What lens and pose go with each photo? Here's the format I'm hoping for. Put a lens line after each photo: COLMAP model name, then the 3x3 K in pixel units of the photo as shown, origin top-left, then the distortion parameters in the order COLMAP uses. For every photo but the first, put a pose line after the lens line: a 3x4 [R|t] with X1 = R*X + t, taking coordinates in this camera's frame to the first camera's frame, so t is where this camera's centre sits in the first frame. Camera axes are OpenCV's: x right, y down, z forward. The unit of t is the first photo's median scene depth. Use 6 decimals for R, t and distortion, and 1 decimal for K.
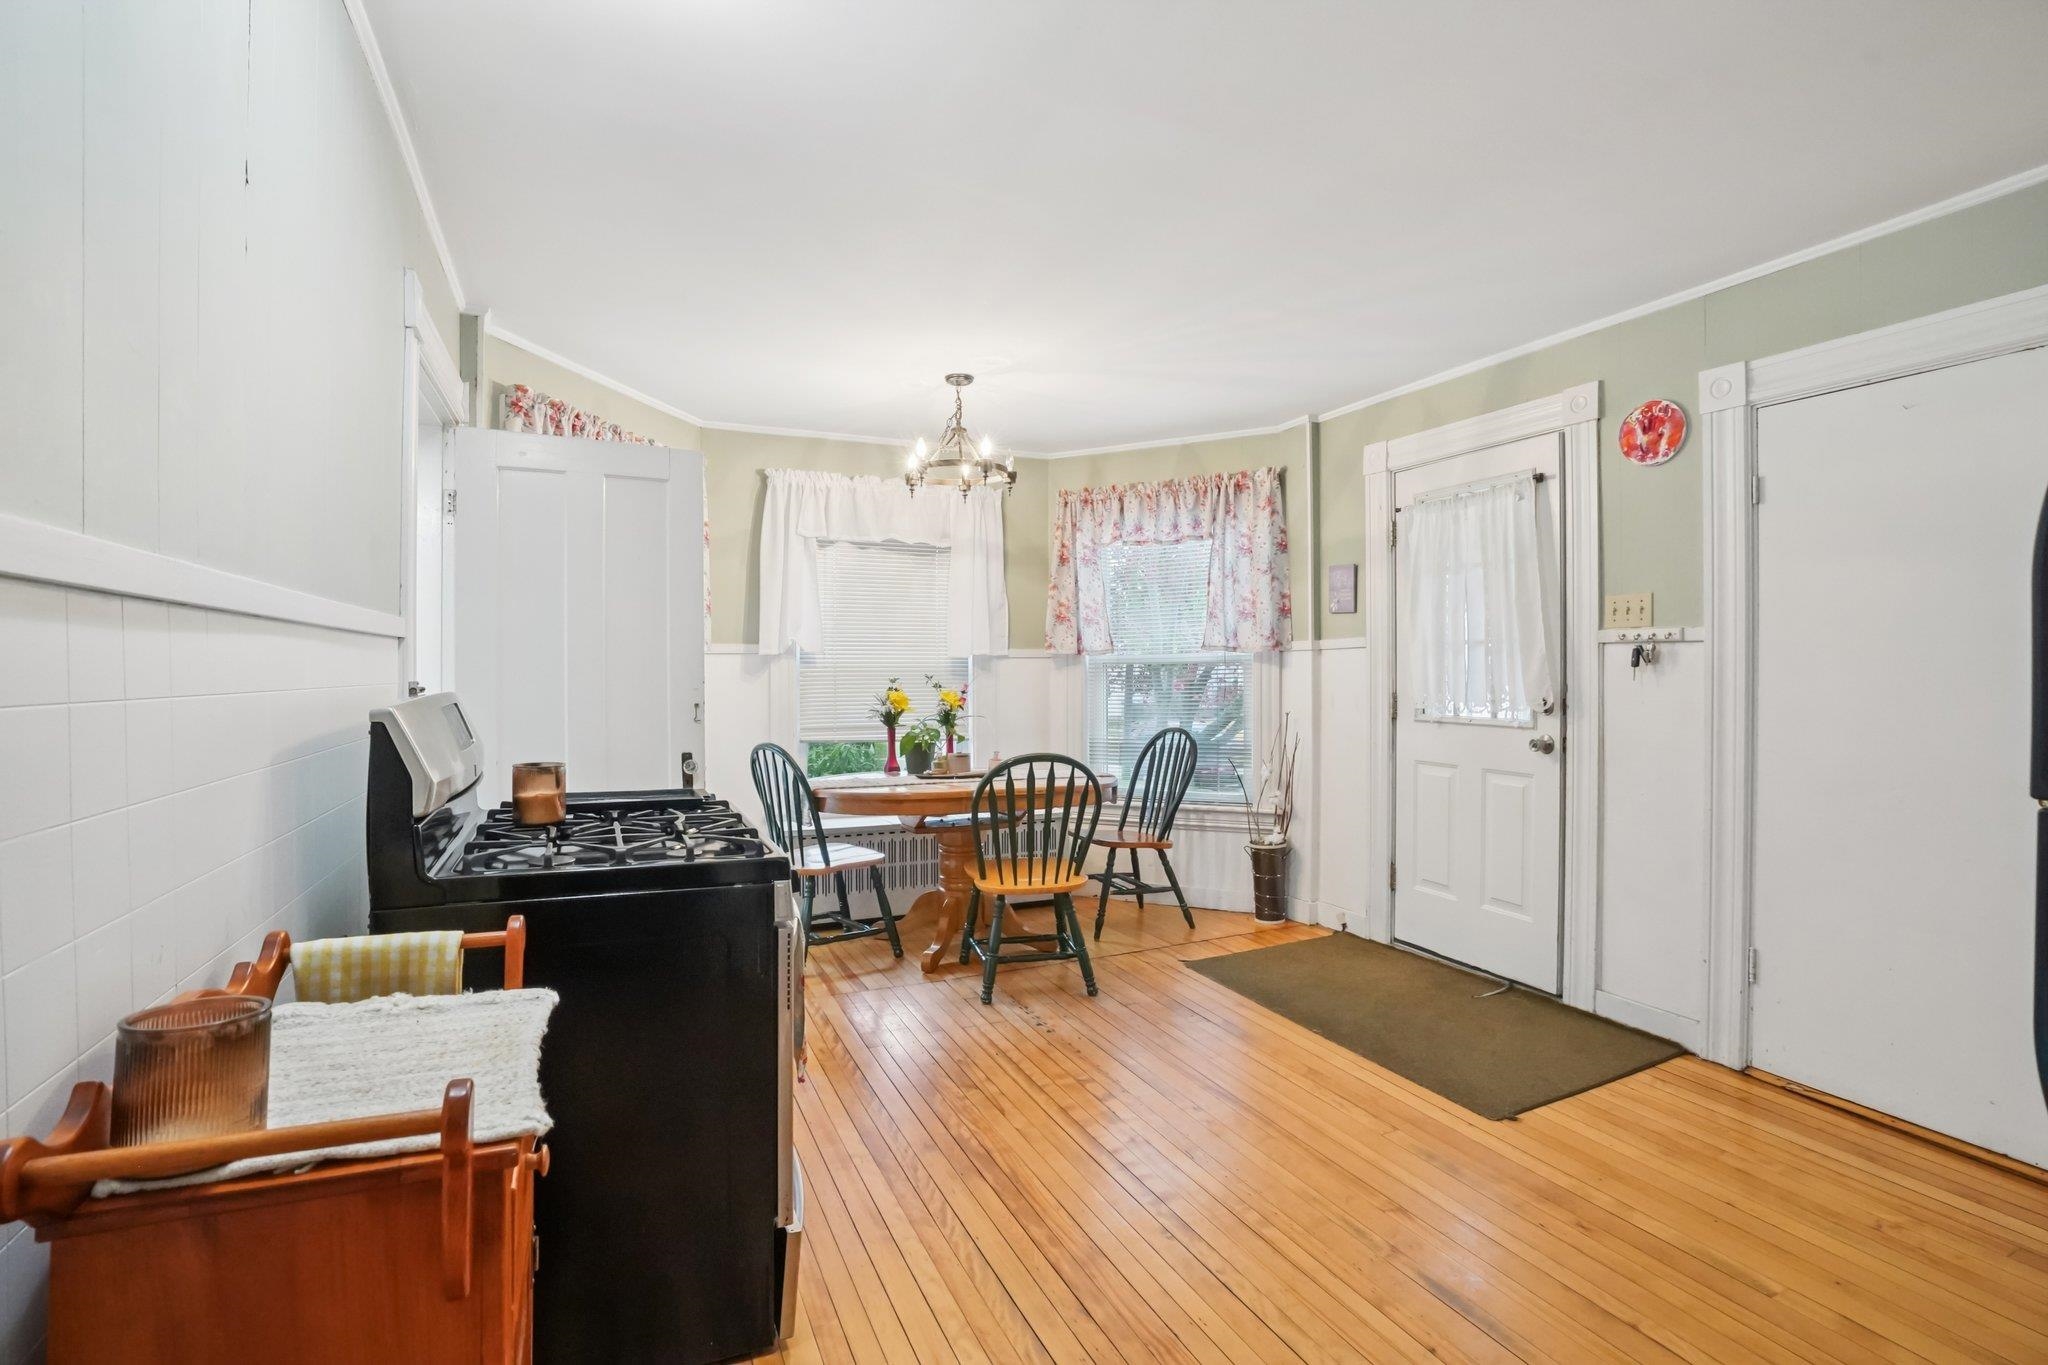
lens RADIAL K [[966.9, 0, 1019.7], [0, 966.9, 674.3], [0, 0, 1]] dist [-0.063650, 0.029840]
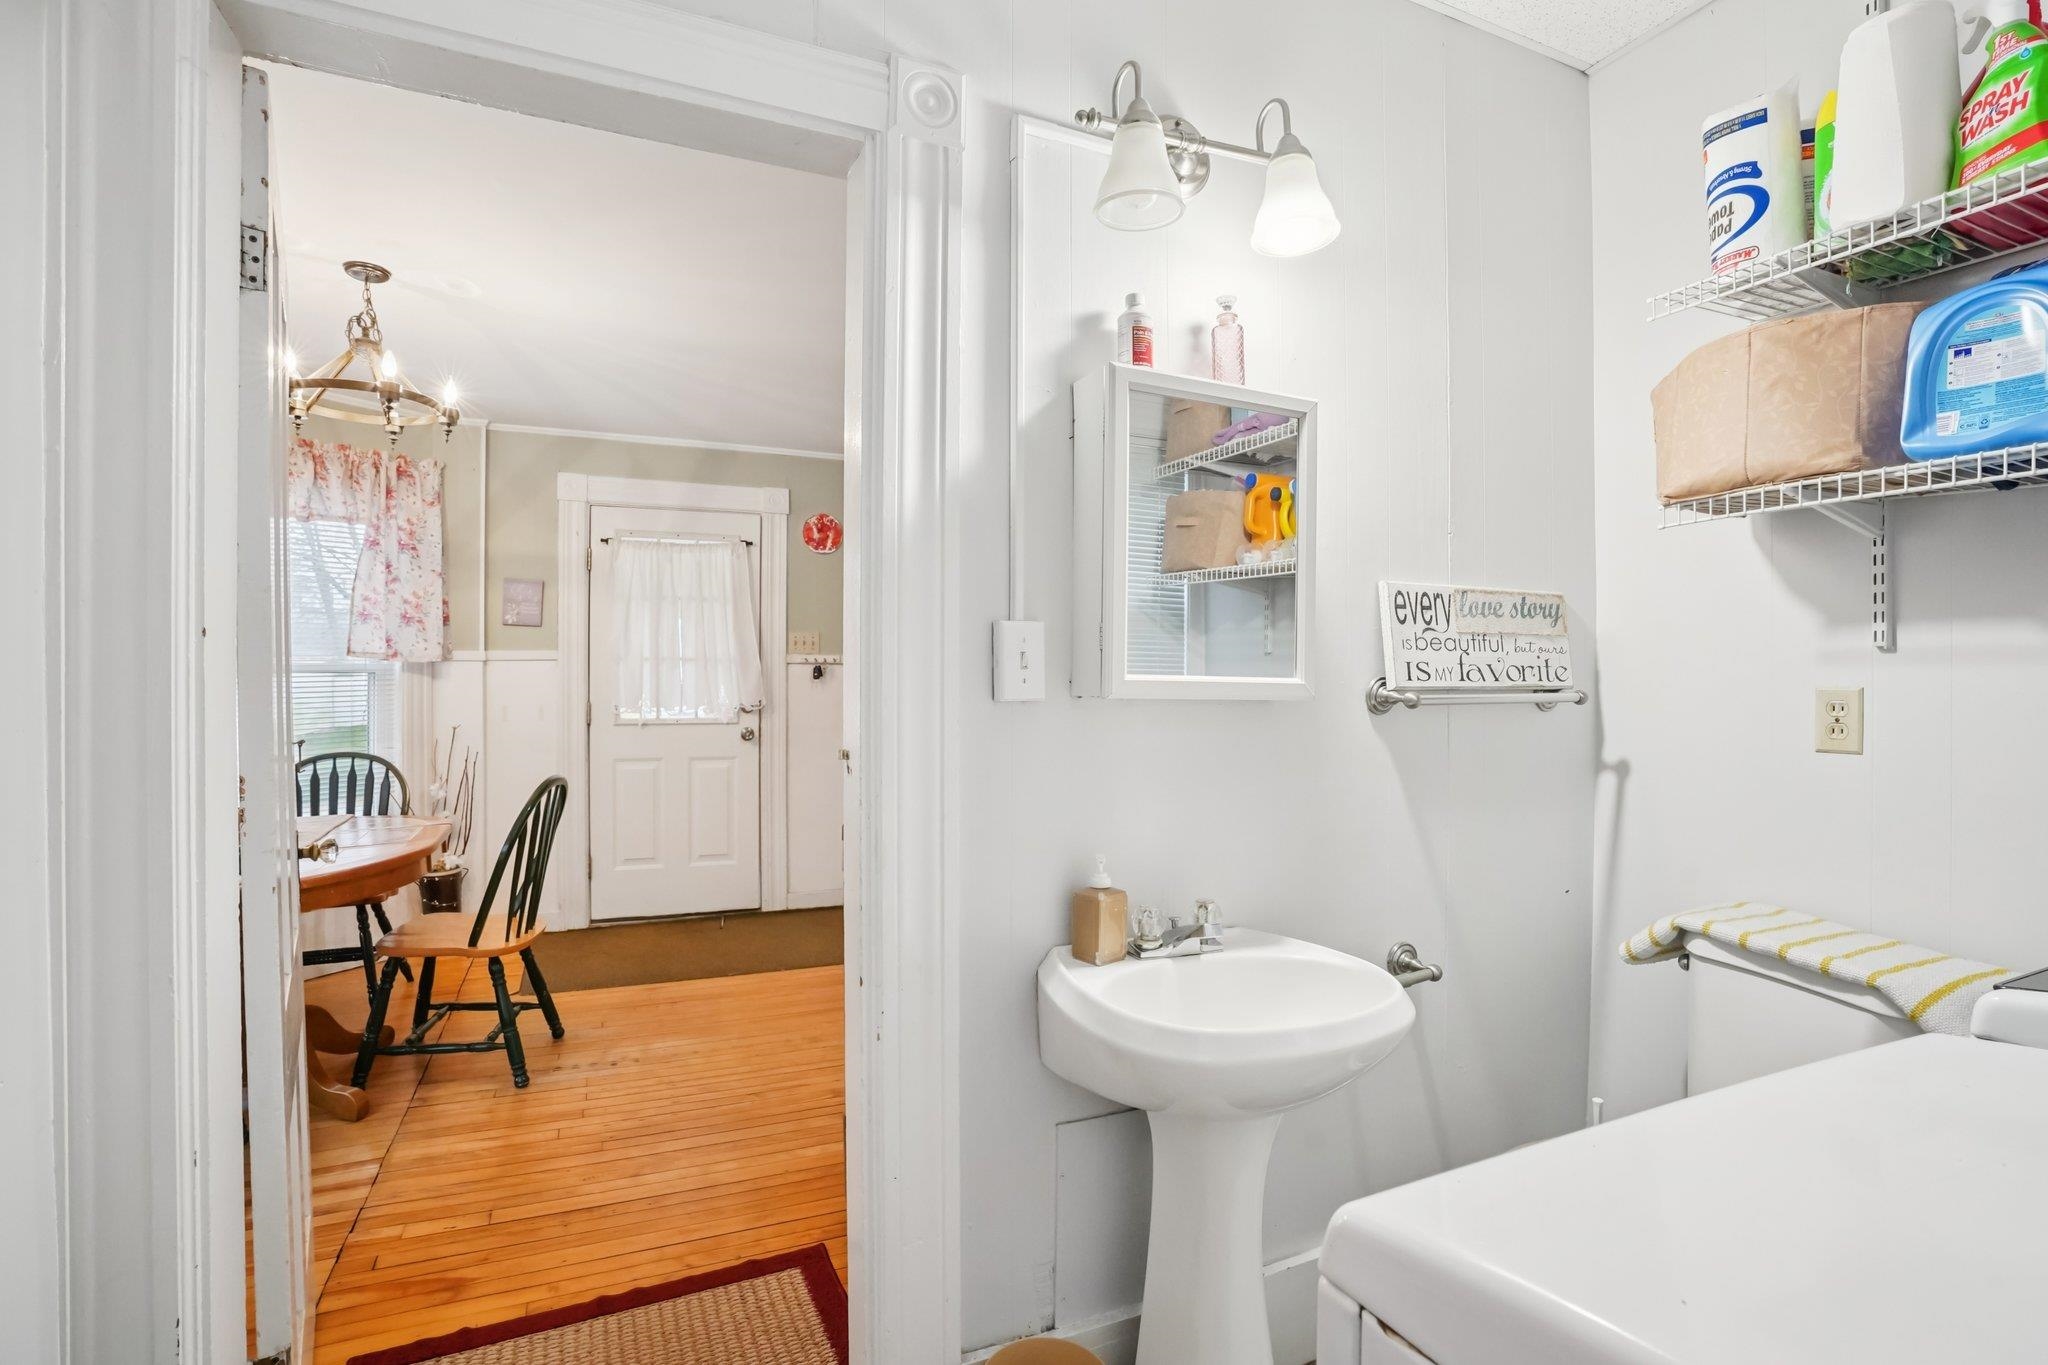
lens RADIAL K [[941.2, 0, 1025.6], [0, 941.2, 697.9], [0, 0, 1]] dist [-0.060803, 0.020956]
pose [[-0.008999, -0.018748, 0.999784, -0.728489], [0.002271, 0.999821, 0.018769, -0.004333], [-0.999957, 0.002439, -0.008955, 0.523195]]
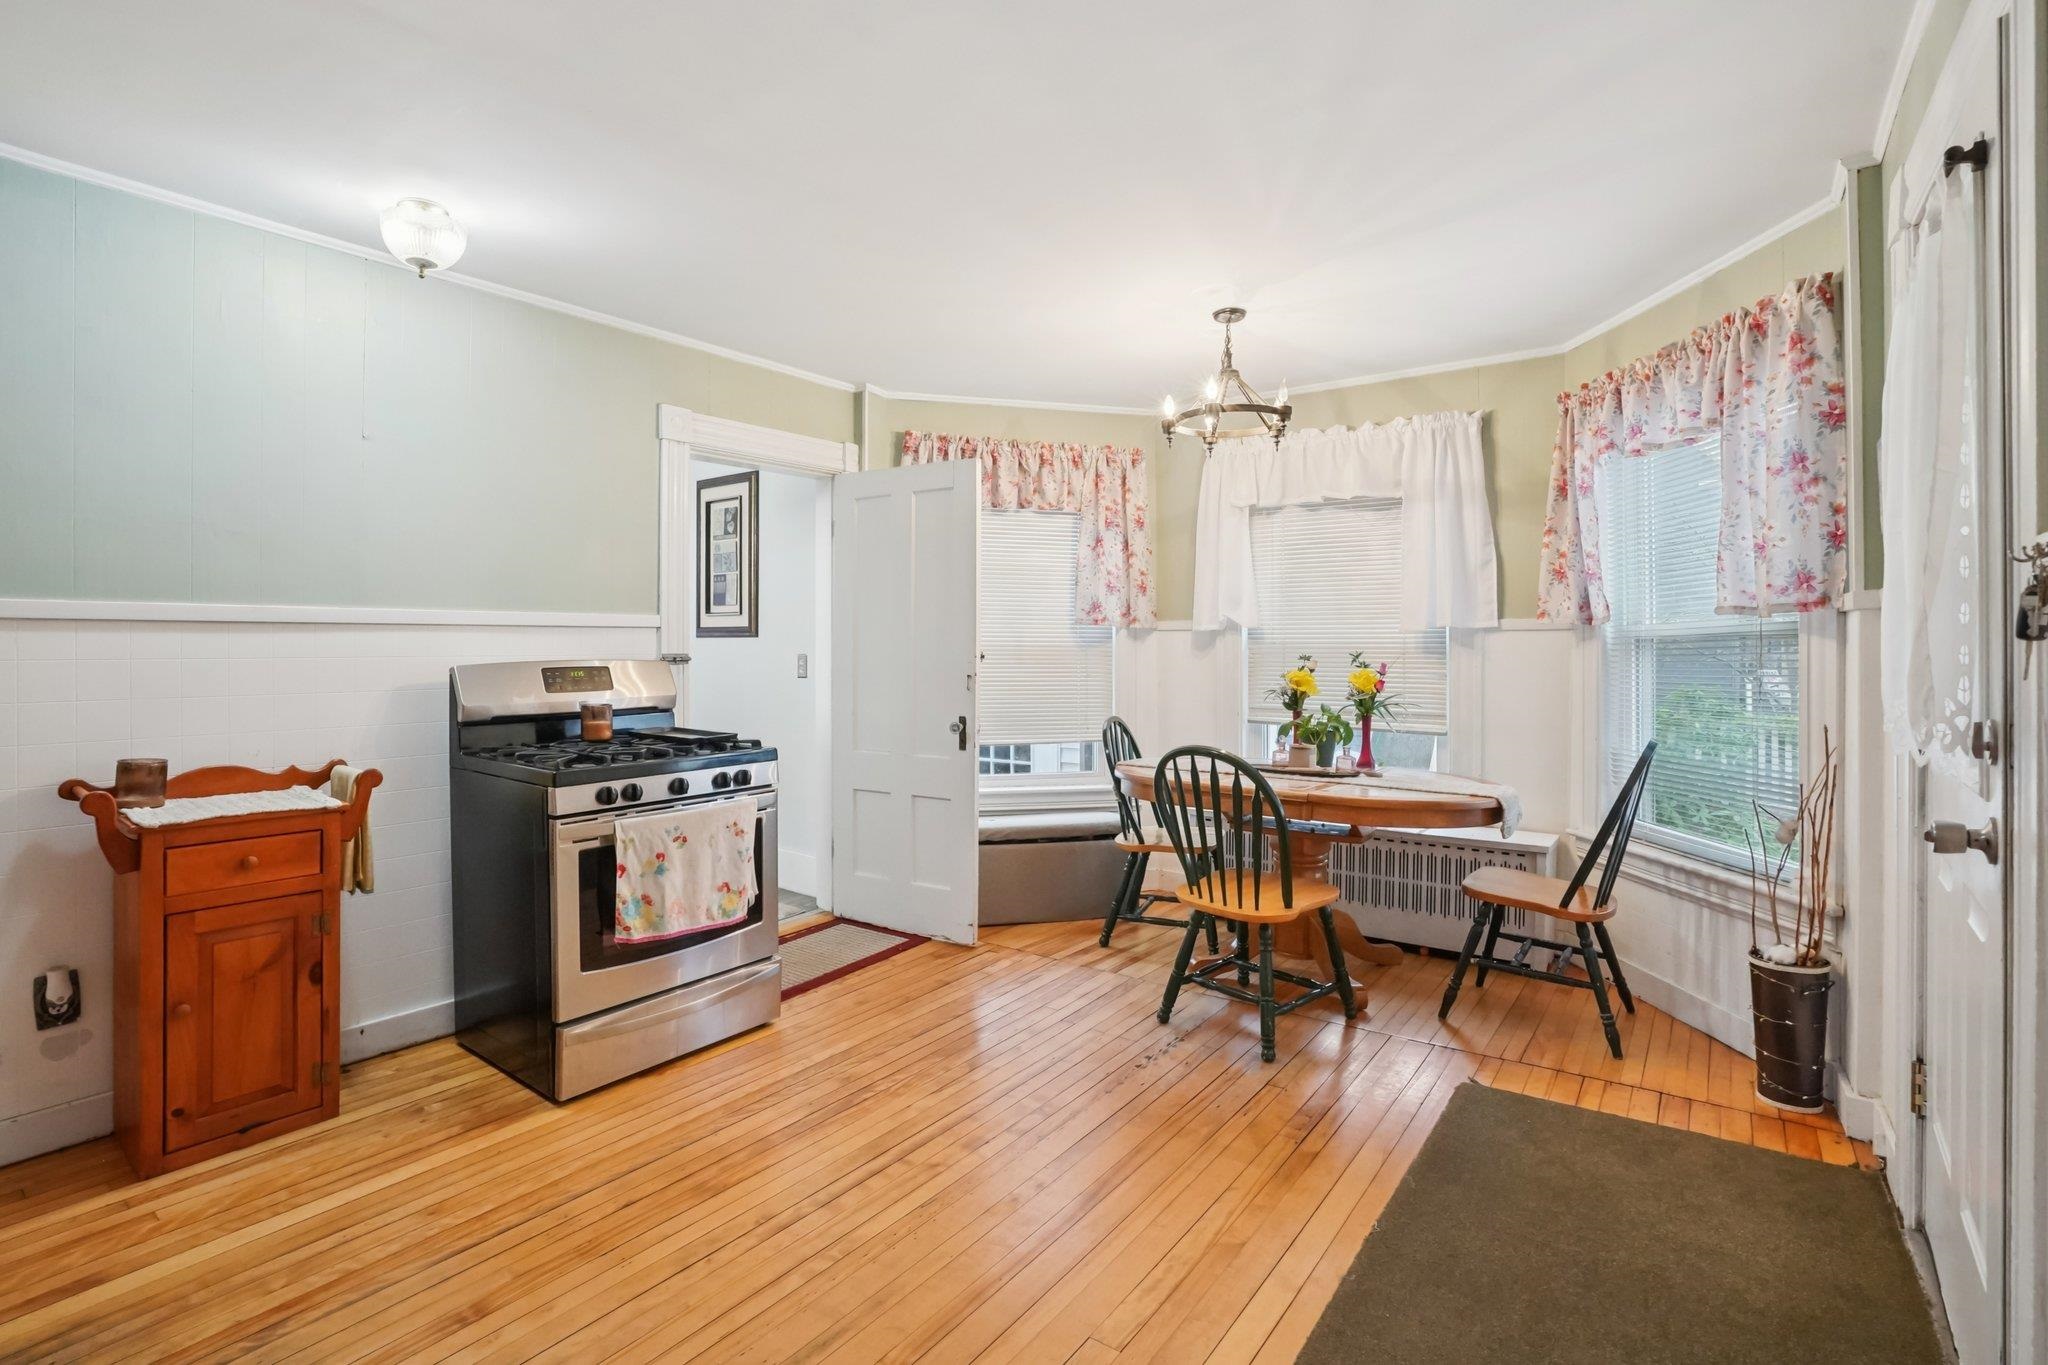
lens RADIAL K [[978.3, 0, 1014.4], [0, 978.3, 648.7], [0, 0, 1]] dist [-0.065947, 0.028386]
pose [[0.471866, 0.003275, -0.881664, 0.615970], [-0.005012, 0.999987, 0.001032, -0.002384], [0.881656, 0.003932, 0.471876, 0.406902]]
